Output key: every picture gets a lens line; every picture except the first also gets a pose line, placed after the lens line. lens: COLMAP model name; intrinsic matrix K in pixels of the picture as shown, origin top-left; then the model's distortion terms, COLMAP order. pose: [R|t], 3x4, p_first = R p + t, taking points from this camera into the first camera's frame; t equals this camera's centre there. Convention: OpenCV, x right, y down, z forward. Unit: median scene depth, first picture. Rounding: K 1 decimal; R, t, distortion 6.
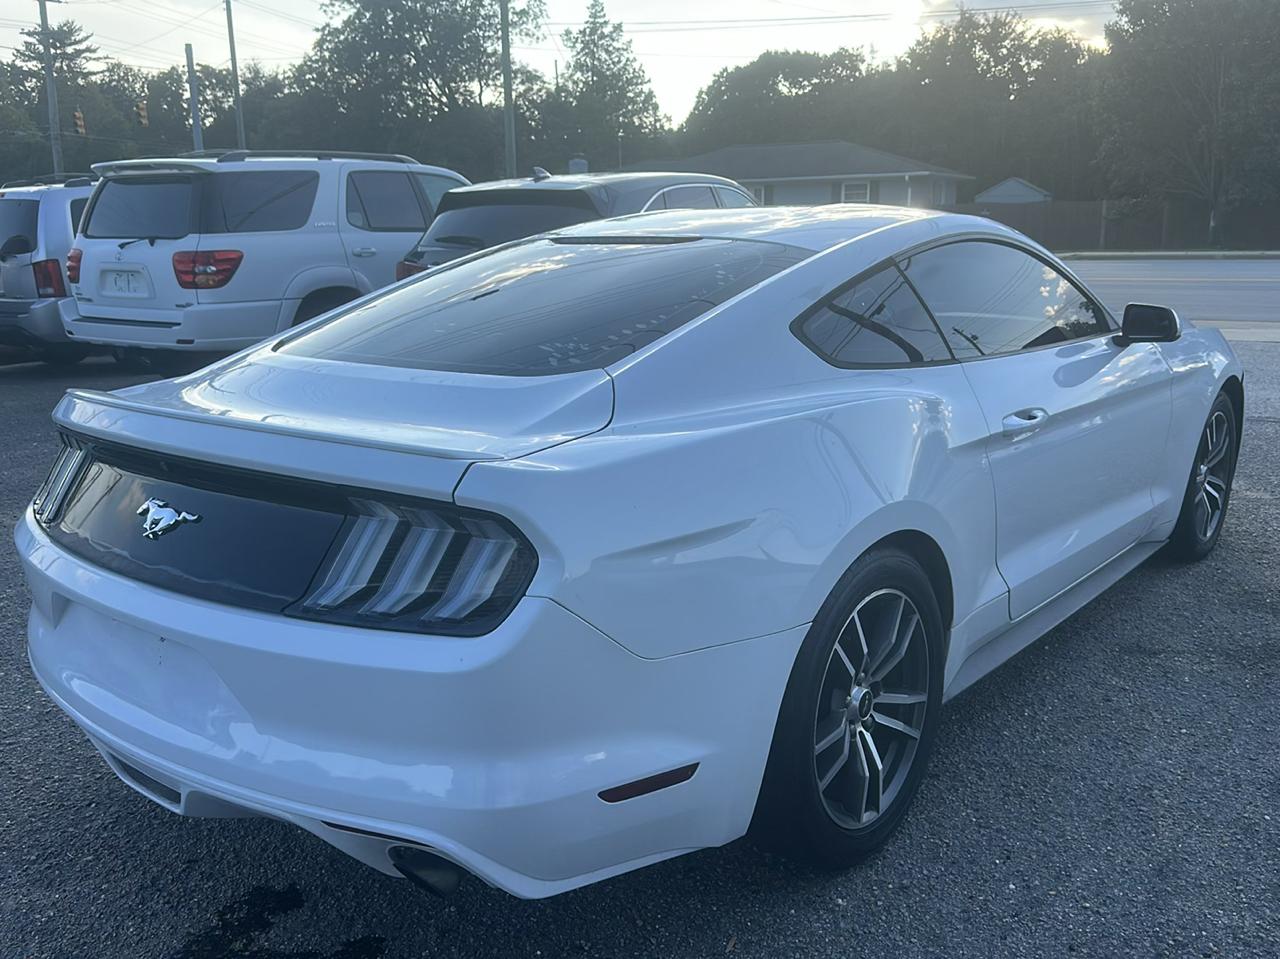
lens RADIAL K [[1172.4, 0, 642.4], [0, 1172.4, 476.0], [0, 0, 1]] dist [0.064247, -0.119739]
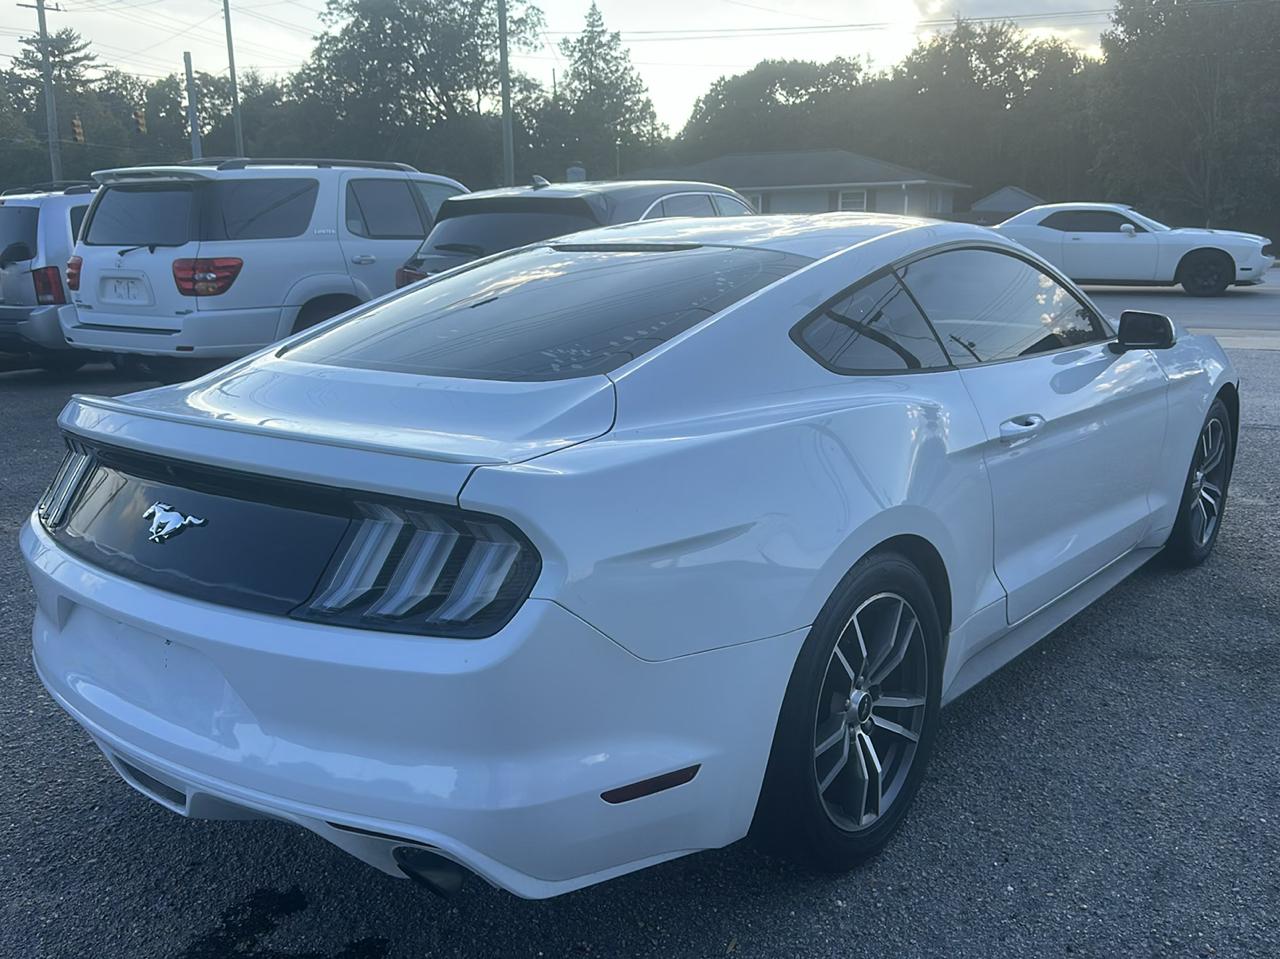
lens RADIAL K [[1172.4, 0, 642.4], [0, 1172.4, 476.0], [0, 0, 1]] dist [0.064247, -0.119739]
pose [[0.999997, 0.000511, 0.002469, -0.002277], [-0.000495, 0.999979, -0.006518, 0.001552], [-0.002472, 0.006517, 0.999976, -0.005949]]
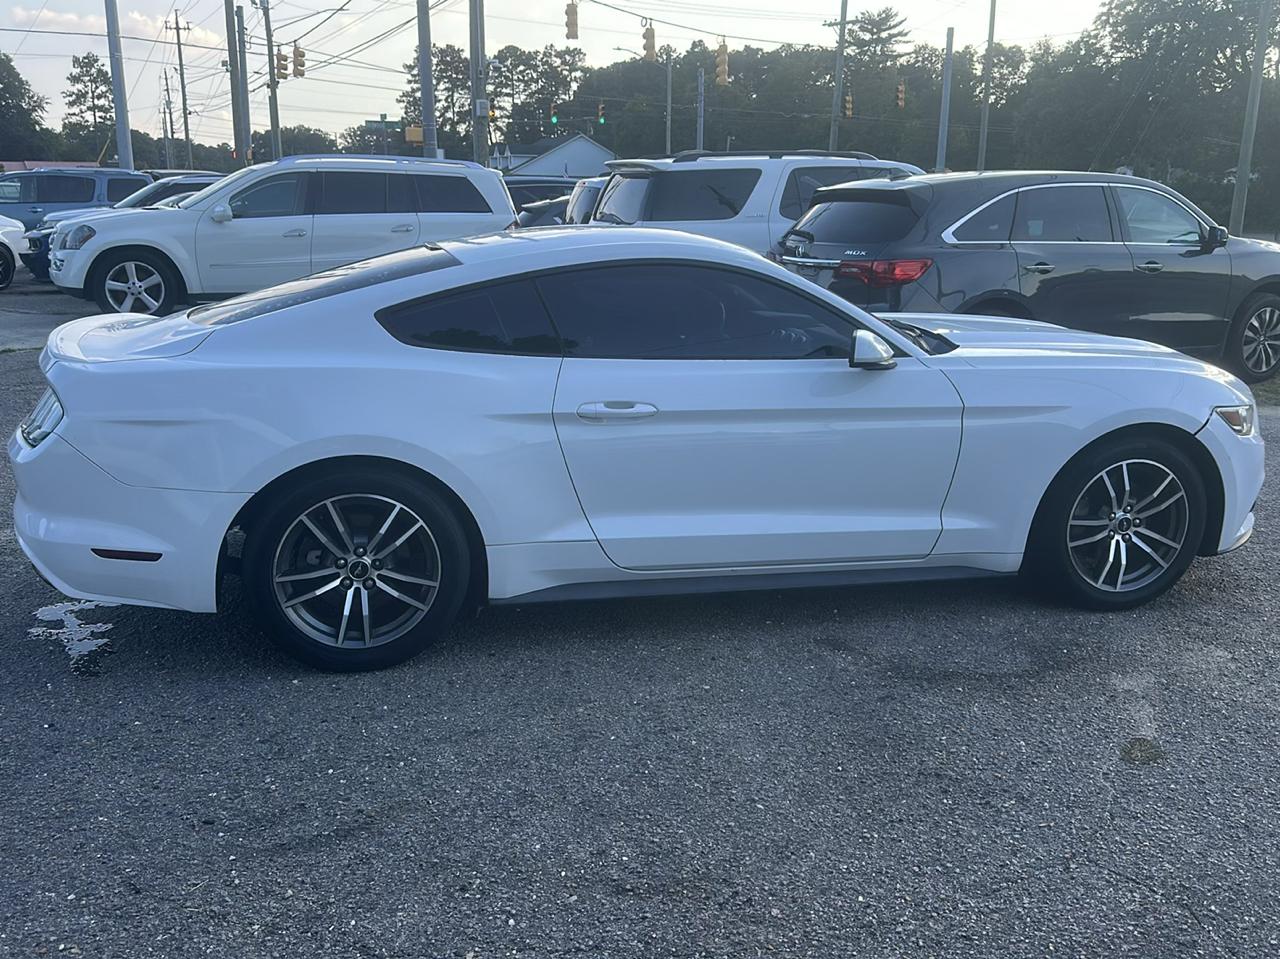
lens RADIAL K [[1172.4, 0, 642.4], [0, 1172.4, 476.0], [0, 0, 1]] dist [0.064247, -0.119739]
pose [[0.785213, 0.173322, -0.594474, 0.910295], [-0.159632, 0.984238, 0.076109, -0.065105], [0.598296, 0.035135, 0.800505, 0.000815]]
